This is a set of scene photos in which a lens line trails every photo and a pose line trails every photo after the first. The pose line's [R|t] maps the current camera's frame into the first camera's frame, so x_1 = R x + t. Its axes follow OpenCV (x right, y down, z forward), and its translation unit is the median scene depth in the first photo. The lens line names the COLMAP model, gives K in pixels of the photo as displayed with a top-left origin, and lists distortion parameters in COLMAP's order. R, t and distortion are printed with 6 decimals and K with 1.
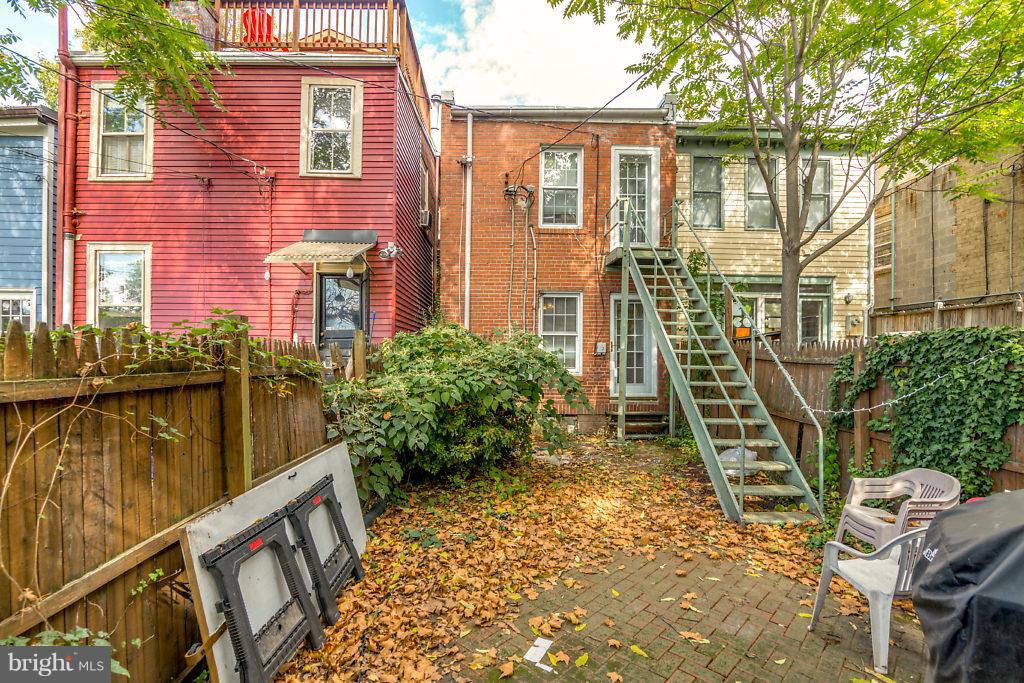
lens RADIAL K [[493.0, 0, 504.0], [0, 493.0, 347.5], [0, 0, 1]] dist [-0.019850, 0.001640]
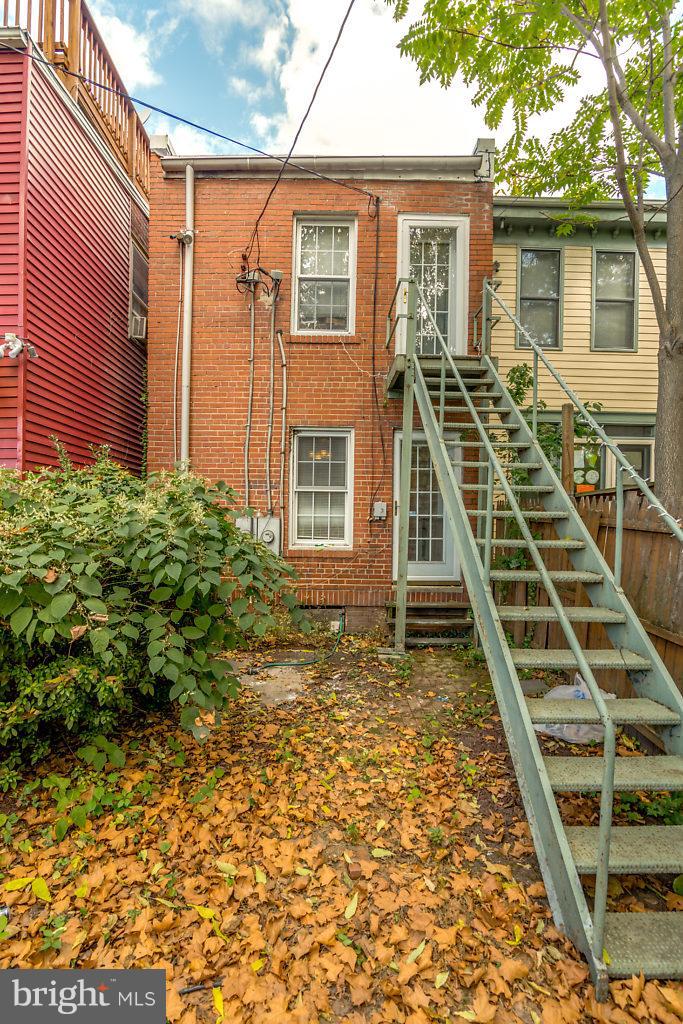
lens RADIAL K [[493.0, 0, 327.6], [0, 493.0, 527.7], [0, 0, 1]] dist [-0.019850, 0.001640]
pose [[0.999788, 0.004707, -0.020033, 0.147224], [-0.004120, 0.999564, 0.029240, 0.006304], [0.020162, -0.029152, 0.999372, 0.329142]]
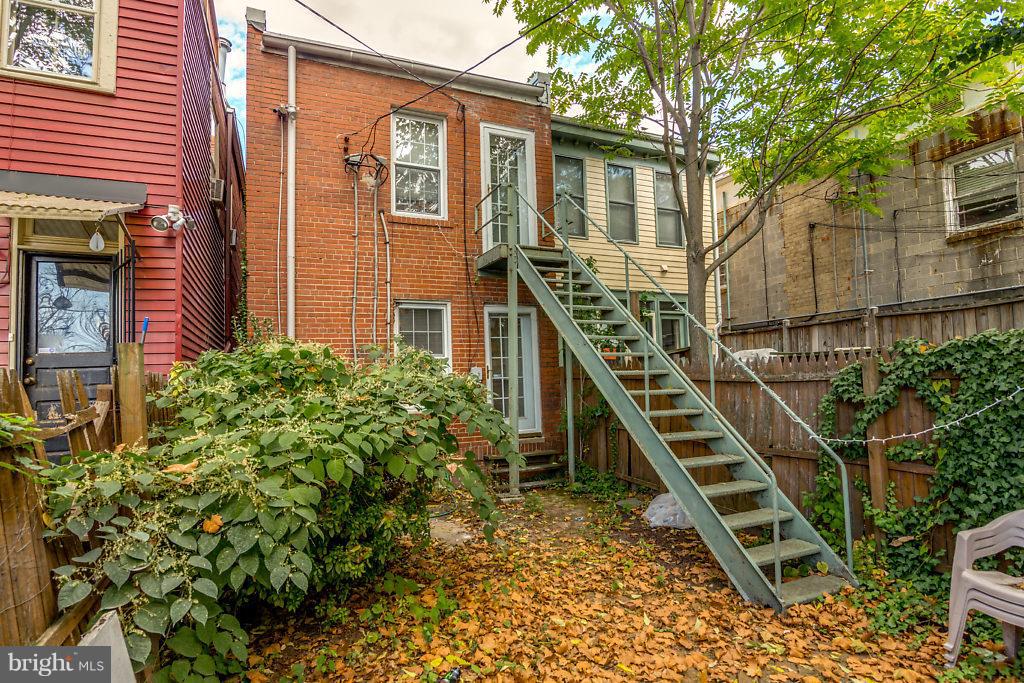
lens RADIAL K [[532.8, 0, 503.5], [0, 532.8, 353.5], [0, 0, 1]] dist [-0.018899, 0.000232]
pose [[0.924839, -0.014613, 0.380079, -0.087057], [0.032521, 0.998641, -0.040737, 0.004411], [-0.378967, 0.050036, 0.924057, 0.219207]]
